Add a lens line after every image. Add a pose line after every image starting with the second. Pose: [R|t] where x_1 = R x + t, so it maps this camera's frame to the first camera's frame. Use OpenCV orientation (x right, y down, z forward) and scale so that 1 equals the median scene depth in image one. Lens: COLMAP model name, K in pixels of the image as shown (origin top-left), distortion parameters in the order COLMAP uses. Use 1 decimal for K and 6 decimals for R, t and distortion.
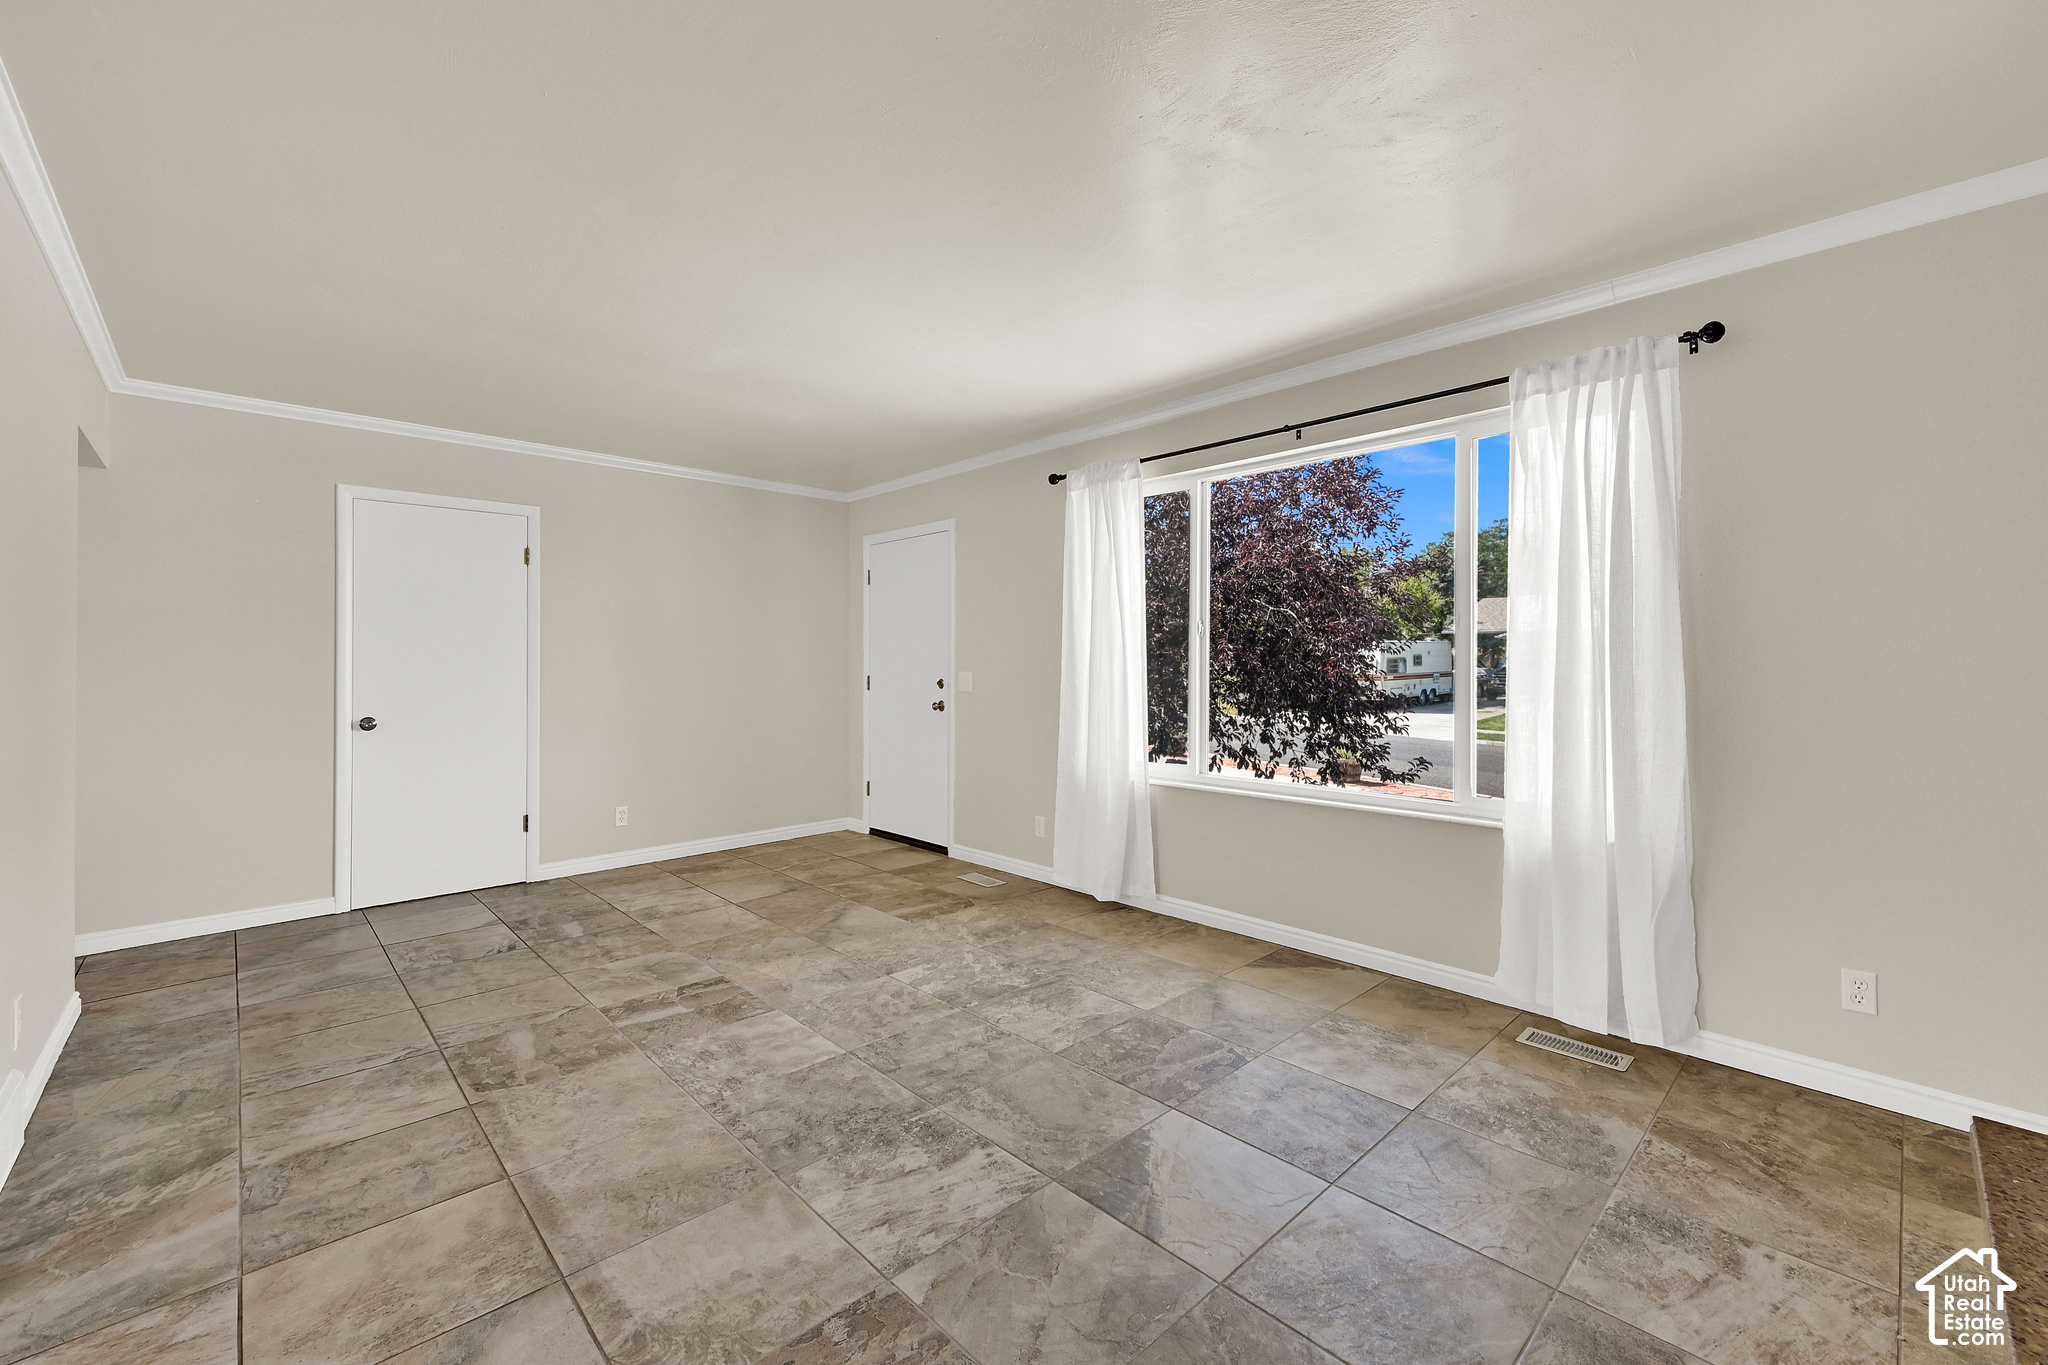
lens RADIAL K [[840.6, 0, 1029.4], [0, 840.6, 653.8], [0, 0, 1]] dist [0.005928, 0.000179]
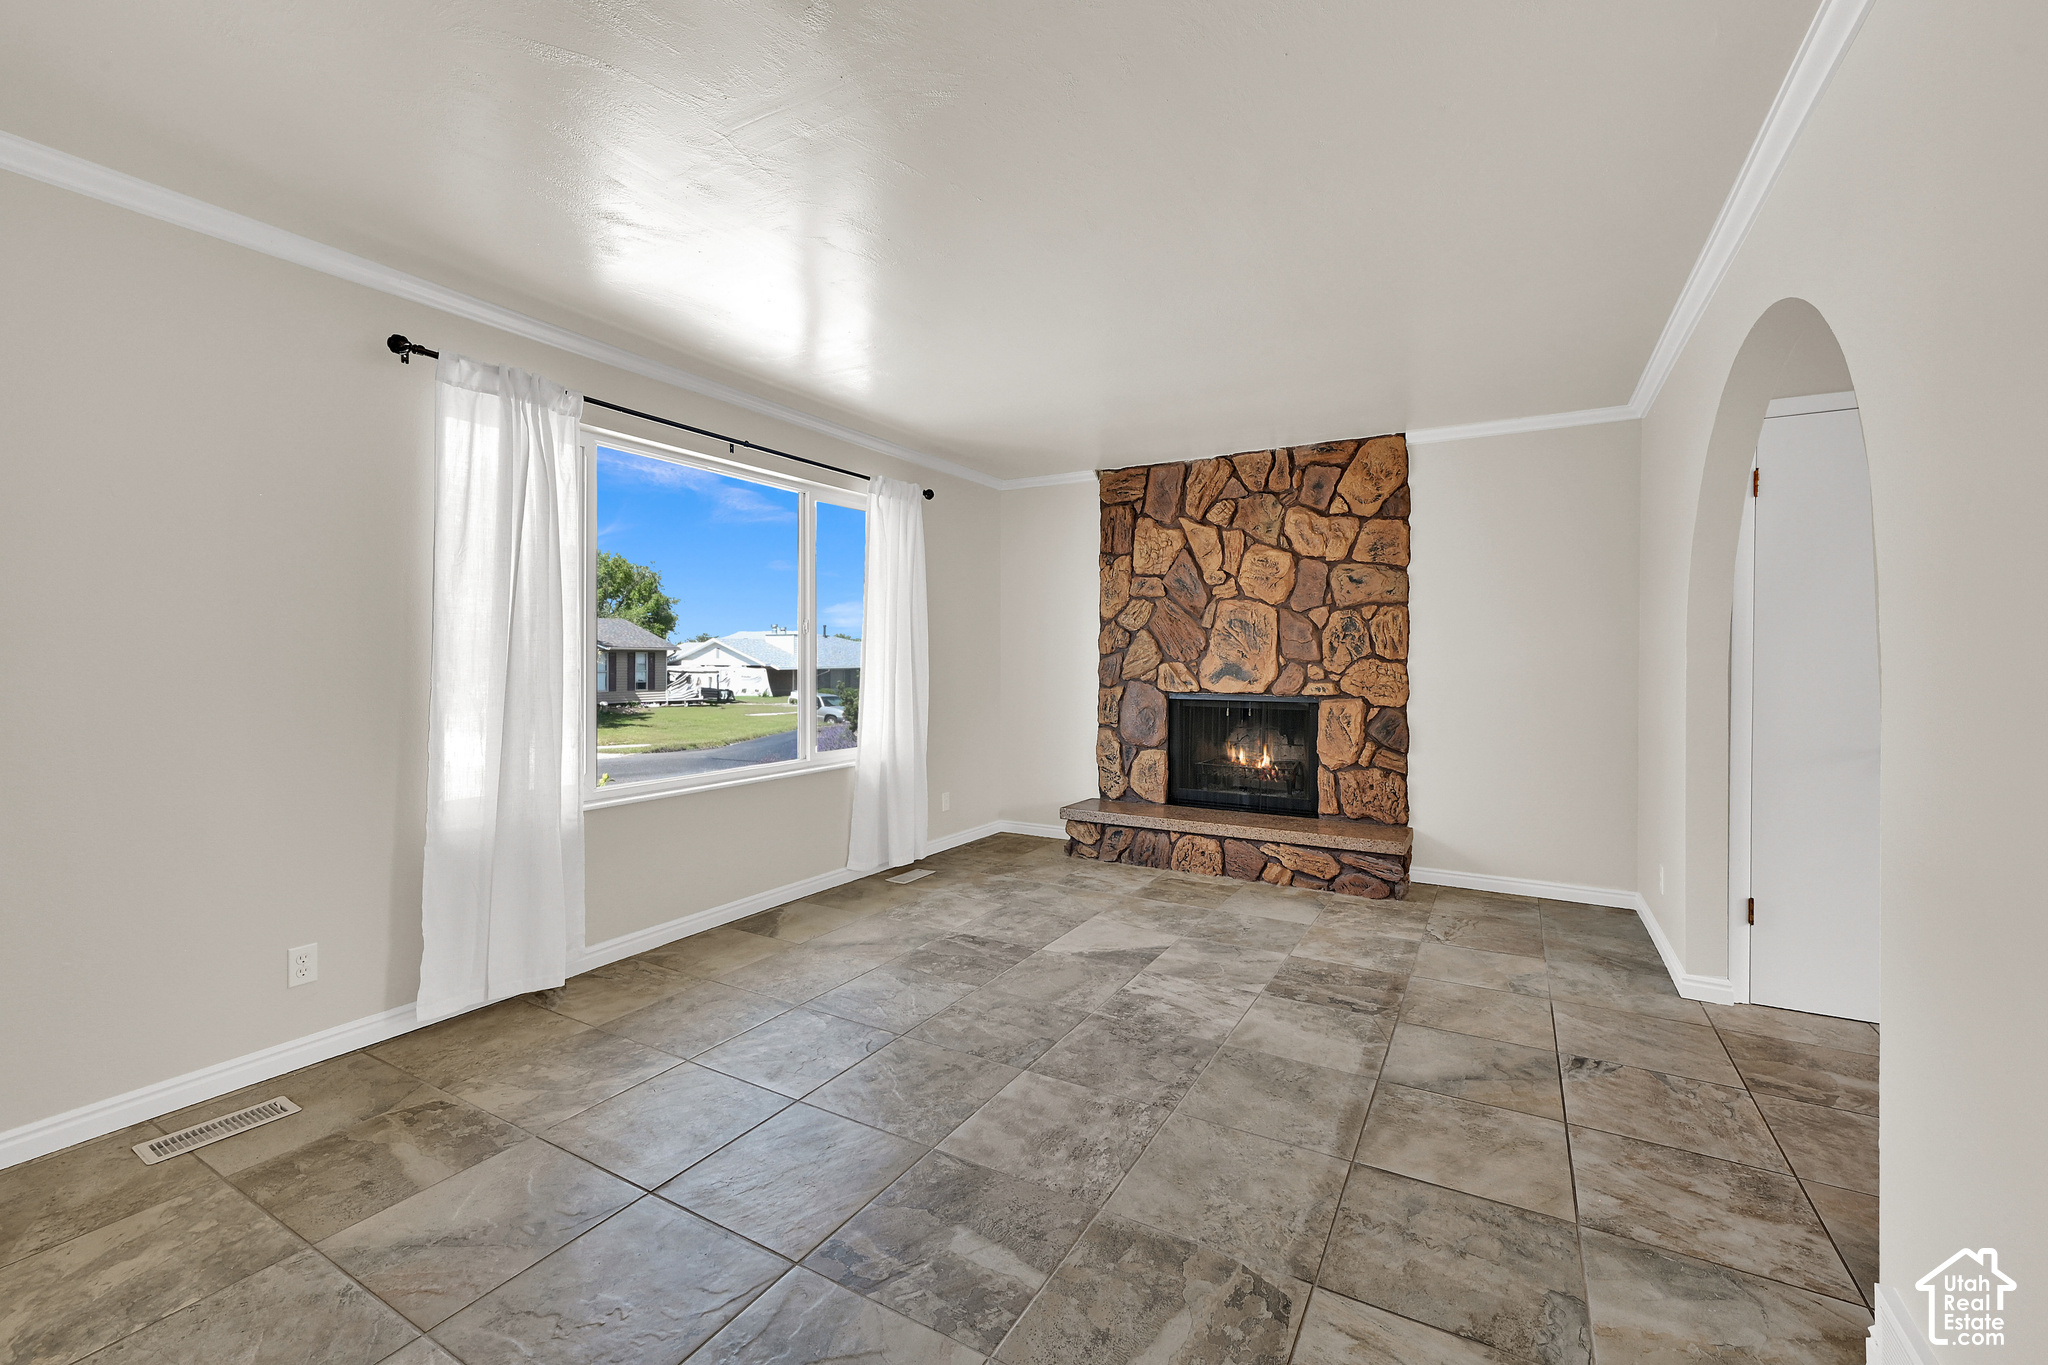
lens RADIAL K [[840.6, 0, 1029.4], [0, 840.6, 653.8], [0, 0, 1]] dist [0.005928, 0.000179]
pose [[-0.289923, 0.007005, 0.957024, -1.095768], [-0.014440, 0.999827, -0.011692, 0.013270], [-0.956941, -0.017209, -0.289772, 1.238744]]
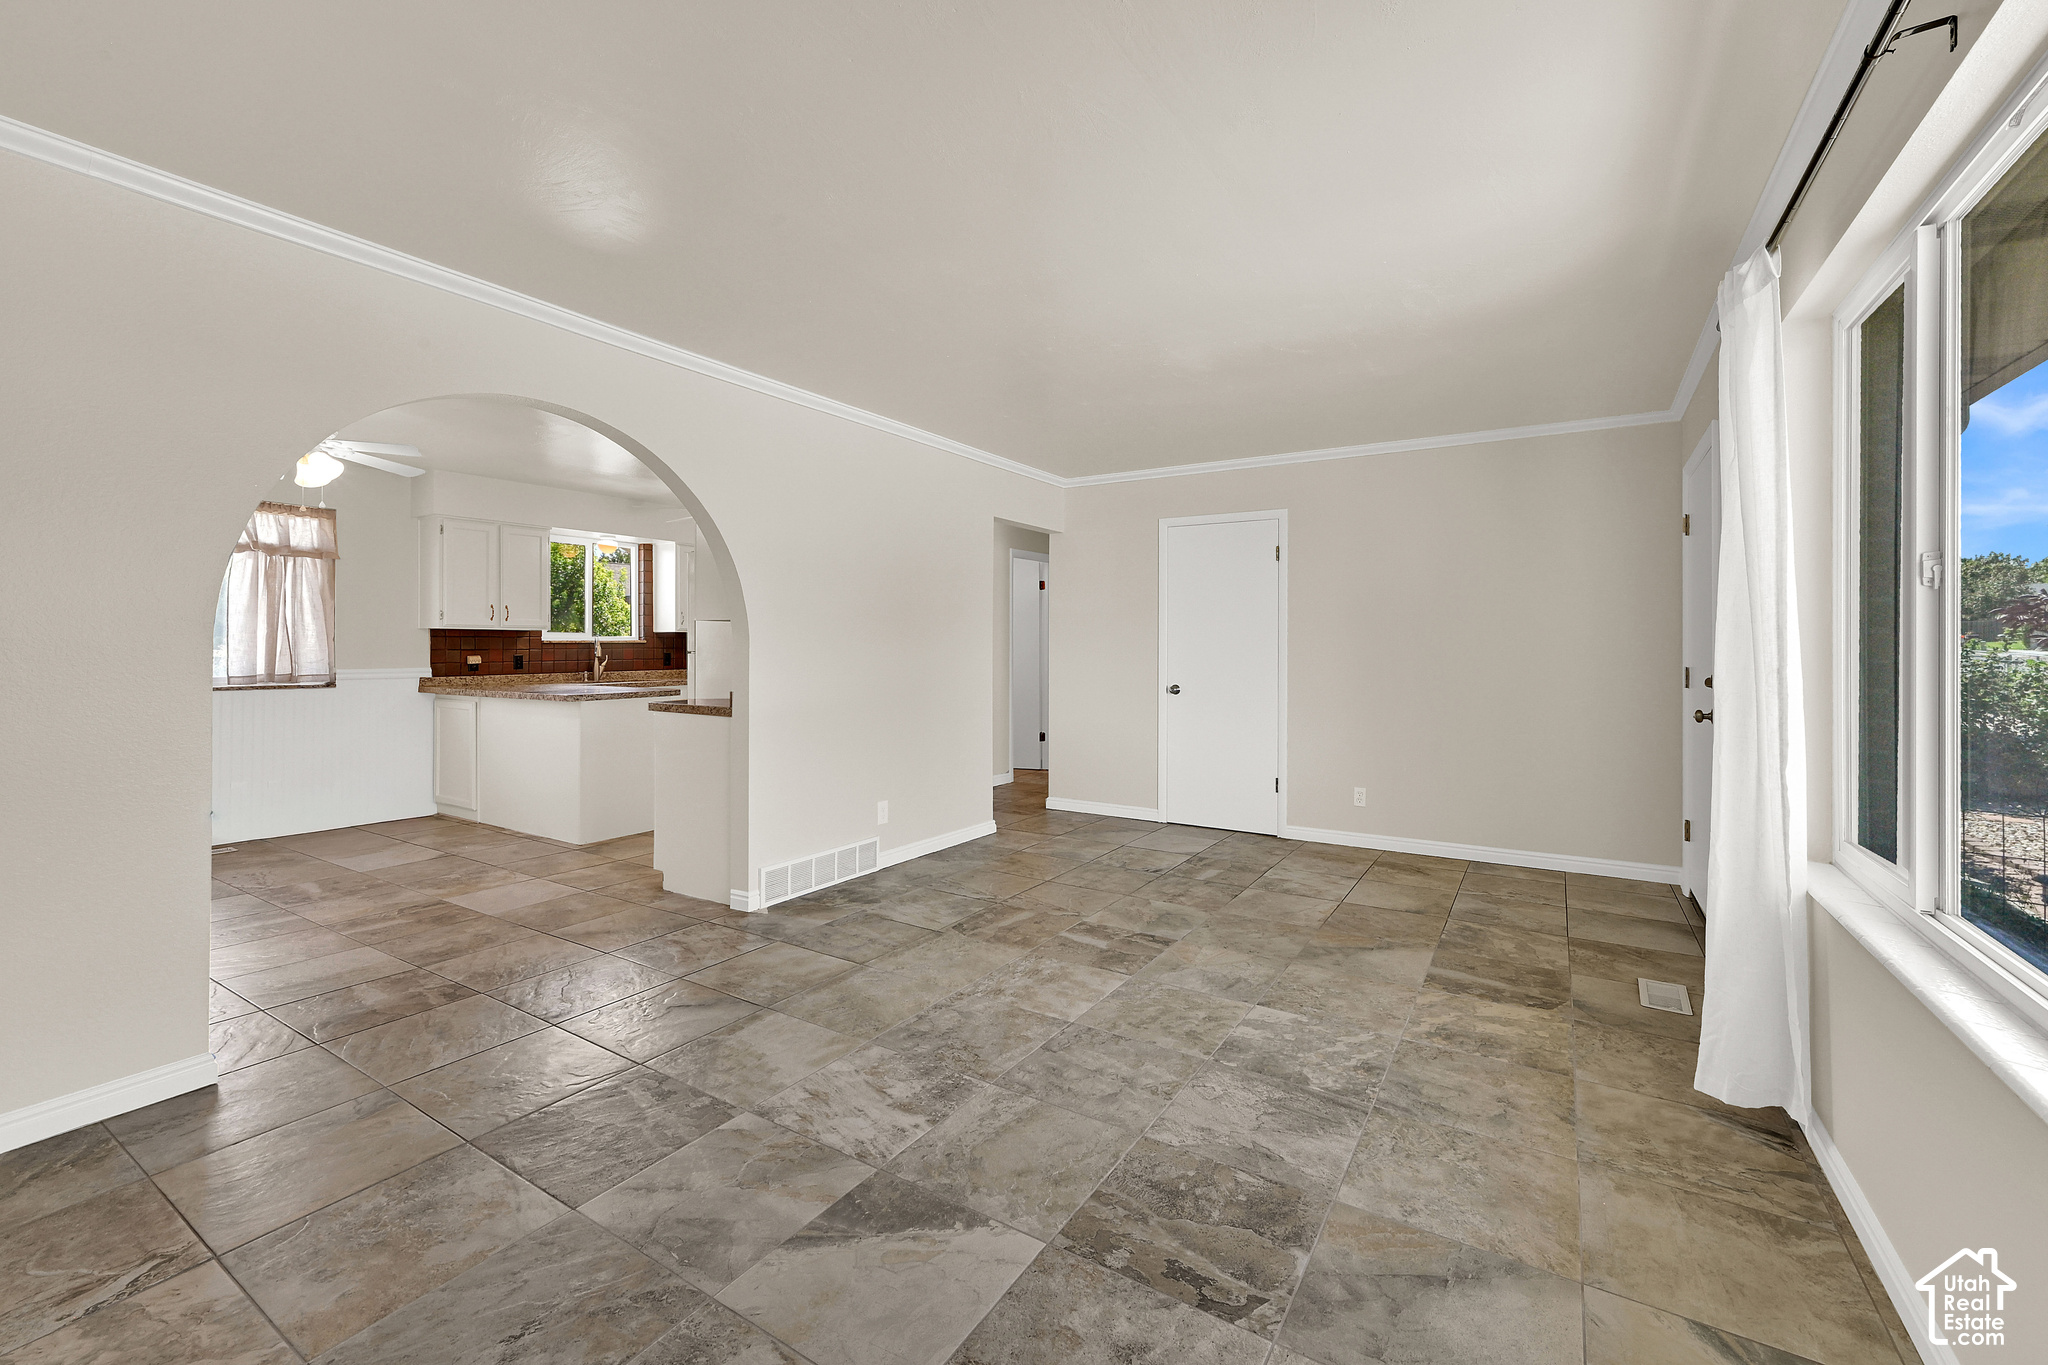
lens RADIAL K [[840.6, 0, 1029.4], [0, 840.6, 653.8], [0, 0, 1]] dist [0.005928, 0.000179]
pose [[0.251427, 0.013848, -0.967777, 0.743643], [0.006859, 0.999847, 0.016089, 0.001538], [0.967852, -0.010683, 0.251294, 0.671423]]
